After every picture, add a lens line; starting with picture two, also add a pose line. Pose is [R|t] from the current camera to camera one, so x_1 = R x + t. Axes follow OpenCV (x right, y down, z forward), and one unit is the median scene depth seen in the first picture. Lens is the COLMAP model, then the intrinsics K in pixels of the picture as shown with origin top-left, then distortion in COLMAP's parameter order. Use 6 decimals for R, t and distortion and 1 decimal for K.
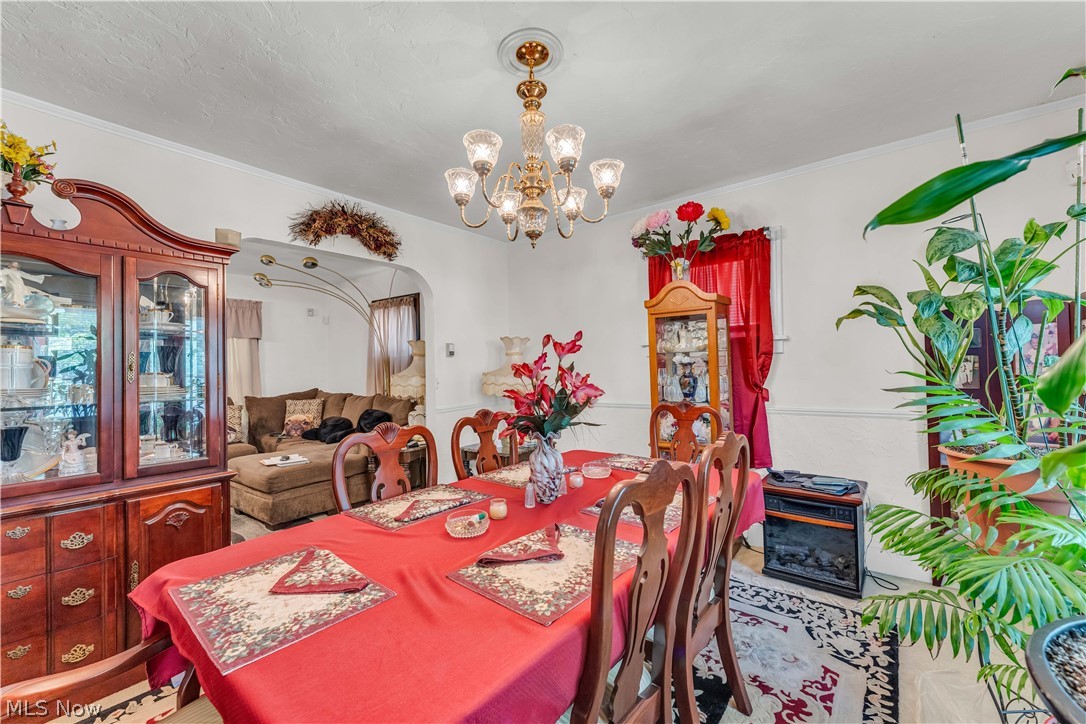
lens RADIAL K [[448.0, 0, 543.0], [0, 448.0, 362.0], [0, 0, 1]] dist [0.000815, 0.000267]
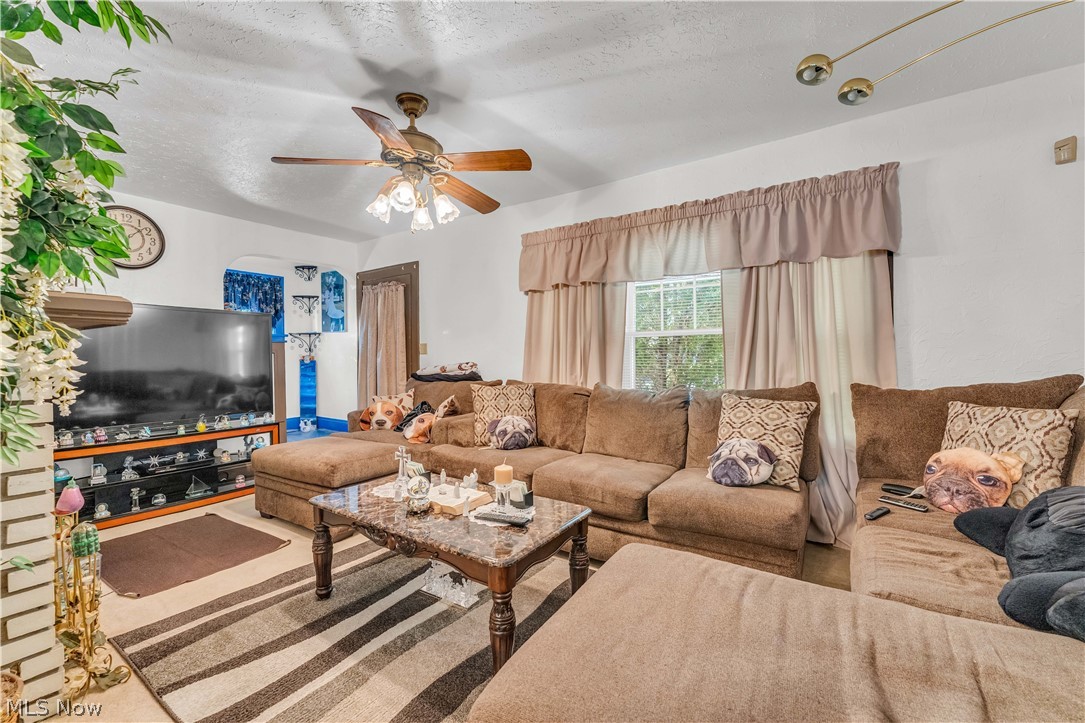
lens RADIAL K [[453.0, 0, 542.5], [0, 453.0, 361.5], [0, 0, 1]] dist [-0.011682, 0.000139]
pose [[0.074038, 0.028867, -0.996838, -0.376674], [0.016764, 0.999404, 0.030187, 0.057106], [0.997115, -0.018945, 0.073510, 1.055511]]
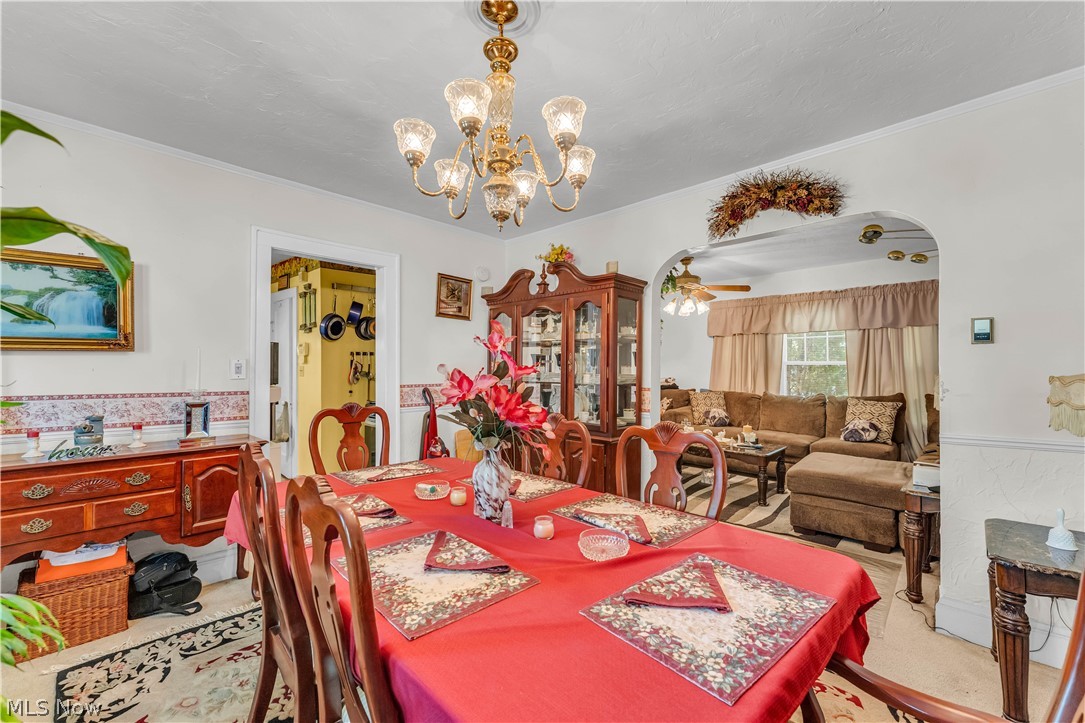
lens RADIAL K [[439.3, 0, 542.5], [0, 439.3, 361.5], [0, 0, 1]] dist [0.001241, 0.000182]
pose [[-0.122646, 0.010063, -0.992399, 0.411856], [0.015904, 0.999840, 0.008173, -0.005405], [0.992323, -0.014781, -0.122787, 0.612046]]
